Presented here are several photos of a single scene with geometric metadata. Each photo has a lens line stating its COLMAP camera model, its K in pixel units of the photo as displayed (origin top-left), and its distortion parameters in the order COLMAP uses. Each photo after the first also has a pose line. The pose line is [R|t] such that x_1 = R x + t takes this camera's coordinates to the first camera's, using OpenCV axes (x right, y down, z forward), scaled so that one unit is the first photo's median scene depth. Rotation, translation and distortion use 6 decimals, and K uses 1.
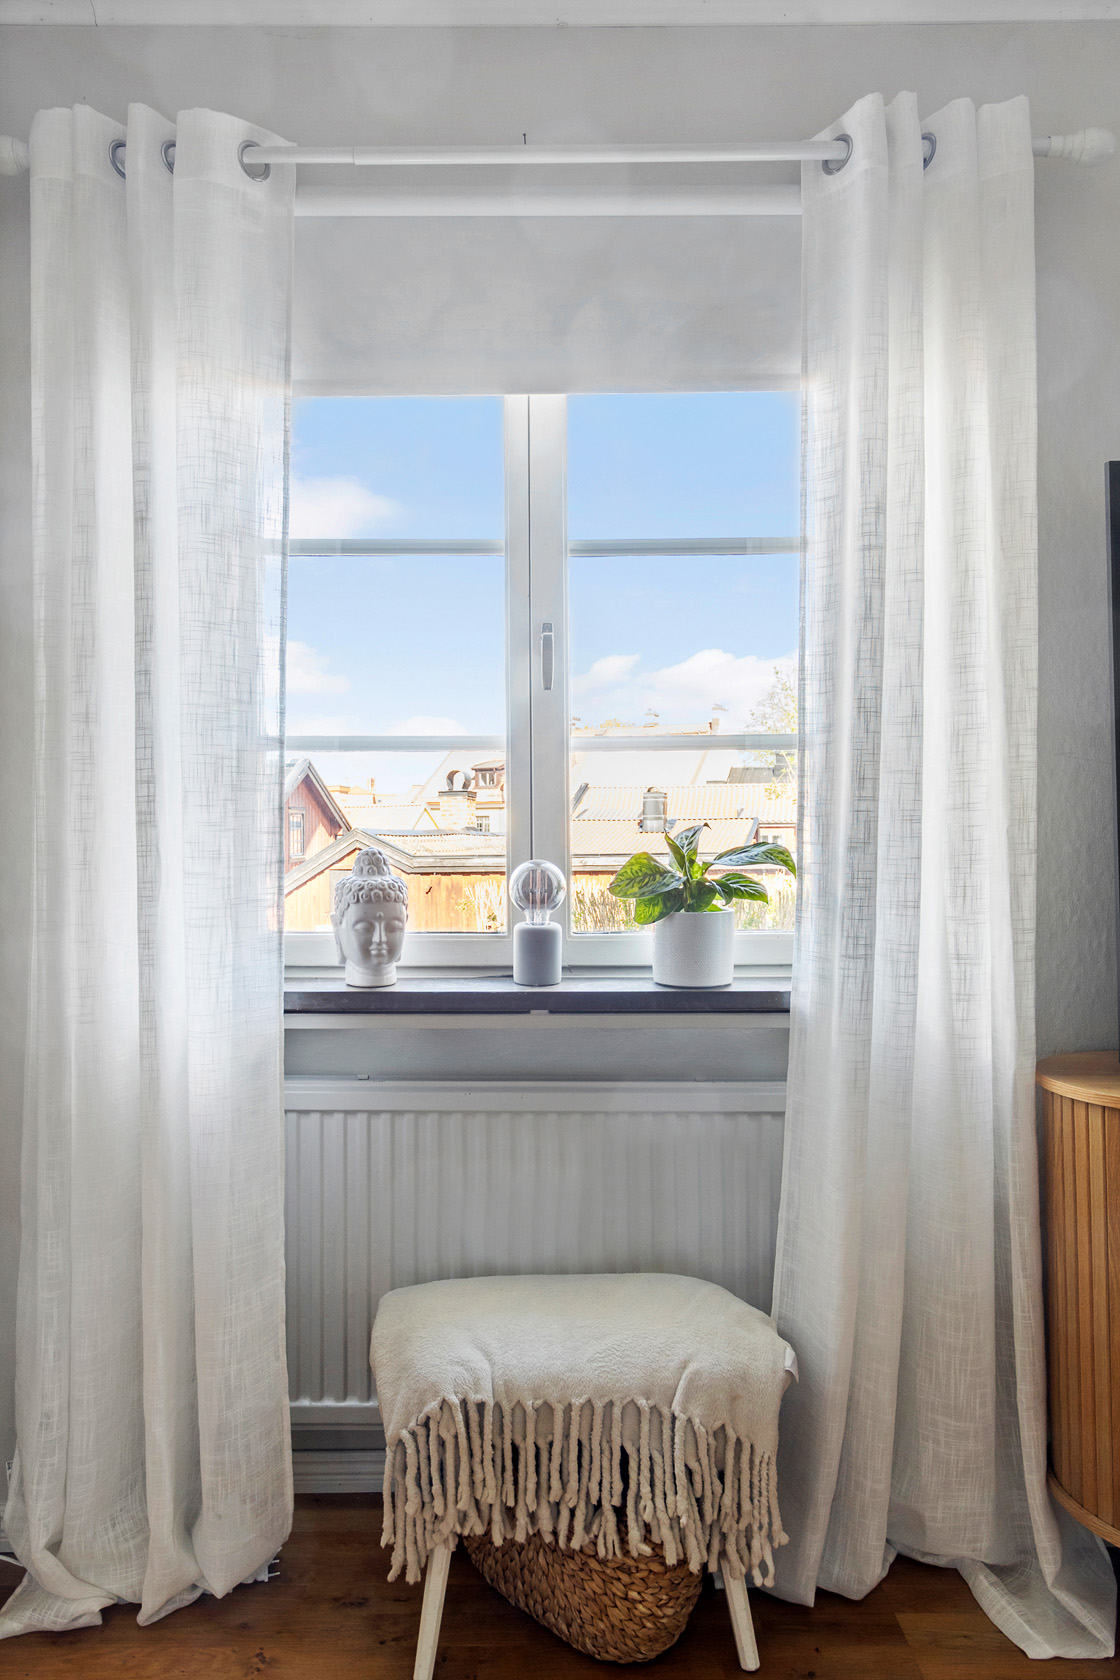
lens RADIAL K [[1255.7, 0, 629.7], [0, 1255.7, 830.0], [0, 0, 1]] dist [0.000318, 0.009673]
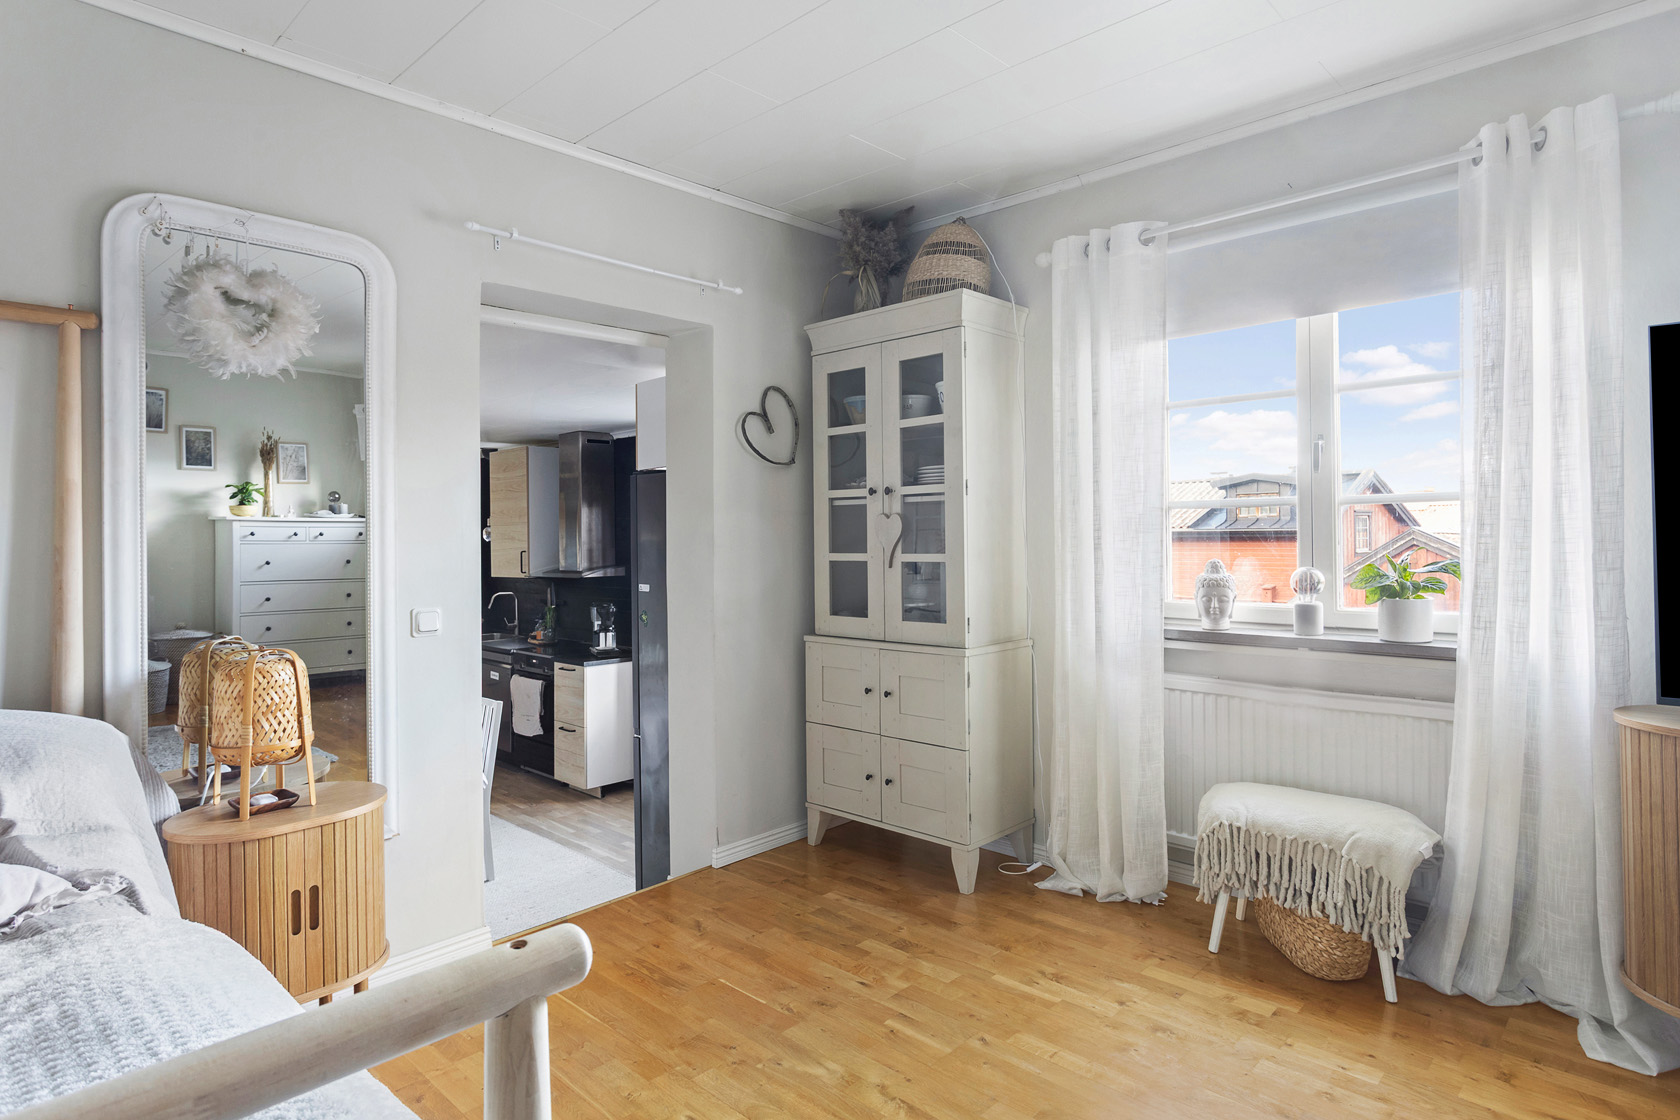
lens RADIAL K [[879.0, 0, 840.0], [0, 879.0, 560.0], [0, 0, 1]] dist [-0.001134, -0.000134]
pose [[0.726529, 0.012872, -0.687015, 0.365089], [0.009265, 0.999550, 0.028526, -0.034388], [0.687073, -0.027090, 0.726083, -0.465950]]
